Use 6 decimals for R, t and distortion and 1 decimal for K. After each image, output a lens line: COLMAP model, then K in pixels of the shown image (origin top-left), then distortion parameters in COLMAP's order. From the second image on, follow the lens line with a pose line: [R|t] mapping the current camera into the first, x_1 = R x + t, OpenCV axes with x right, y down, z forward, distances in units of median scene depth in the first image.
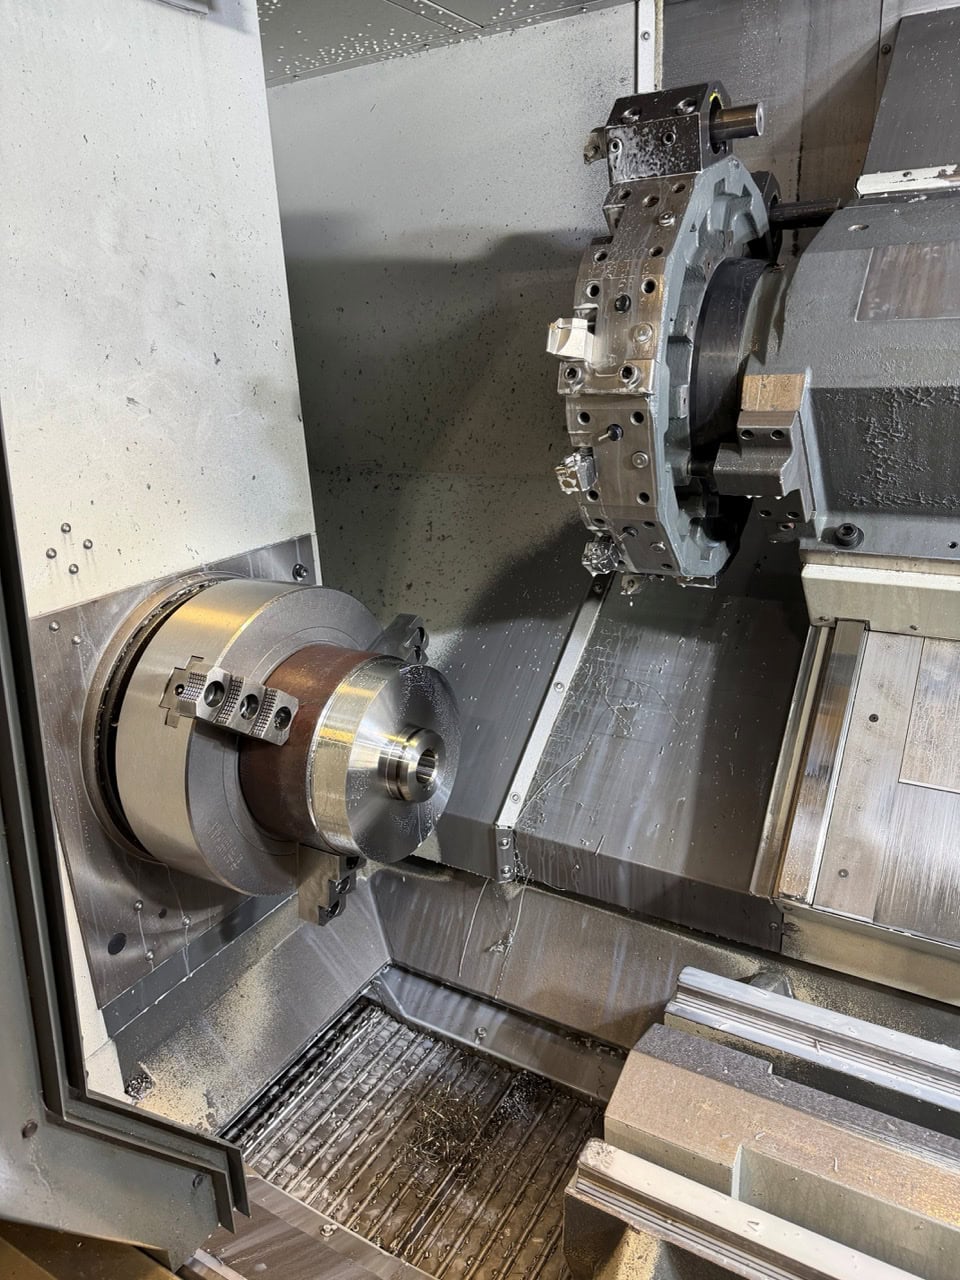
lens RADIAL K [[917.9, 0, 477.5], [0, 917.9, 646.0], [0, 0, 1]] dist [0.034497, -0.045811]
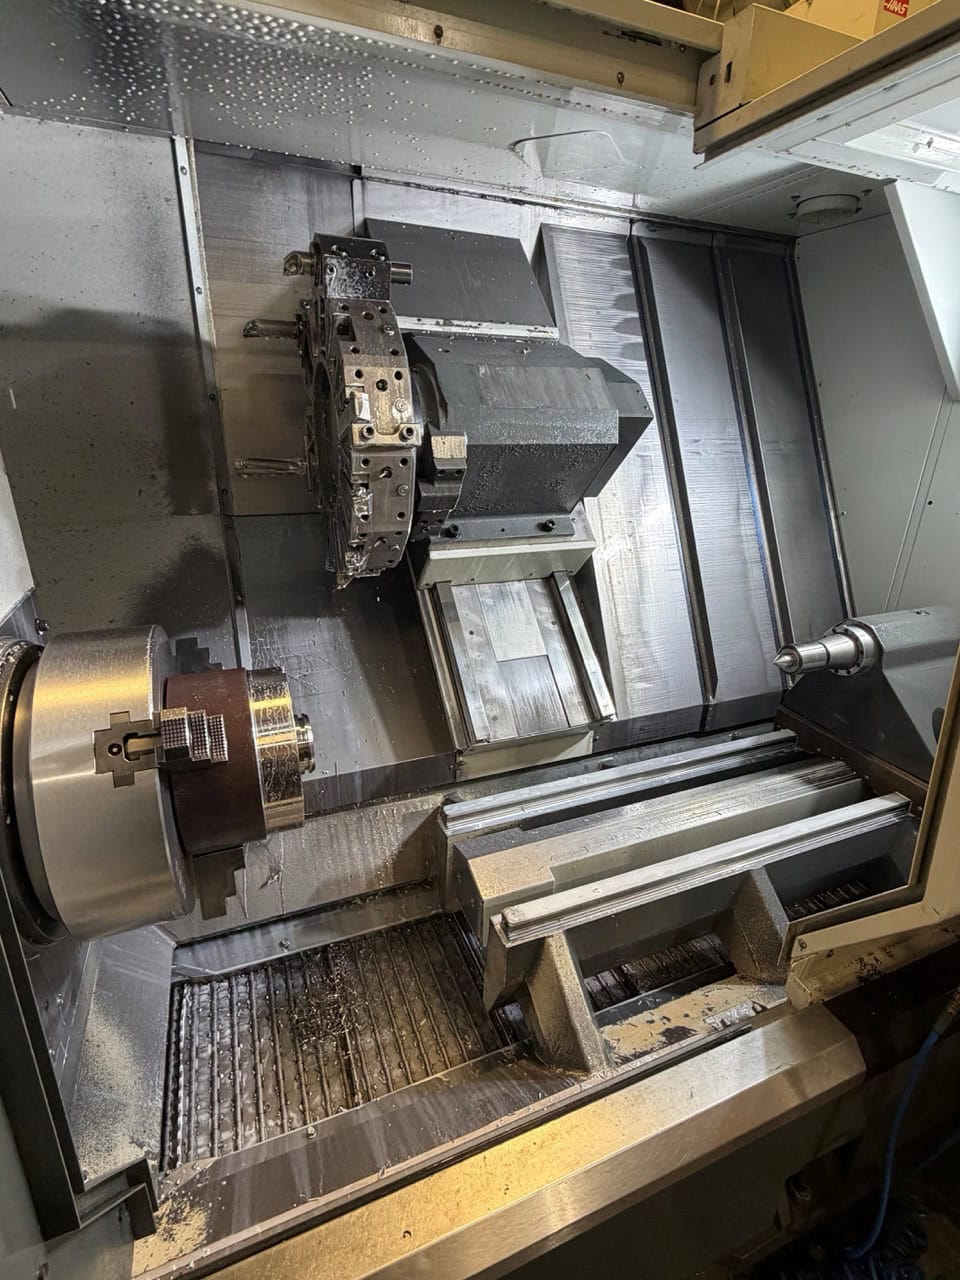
lens RADIAL K [[624.6, 0, 480.0], [0, 624.6, 640.0], [0, 0, 1]] dist [0.000920, 0.001329]
pose [[0.597502, -0.229925, 0.768196, -0.454175], [0.214290, 0.968952, 0.123338, -0.049250], [-0.772704, 0.090921, 0.628222, 0.216584]]
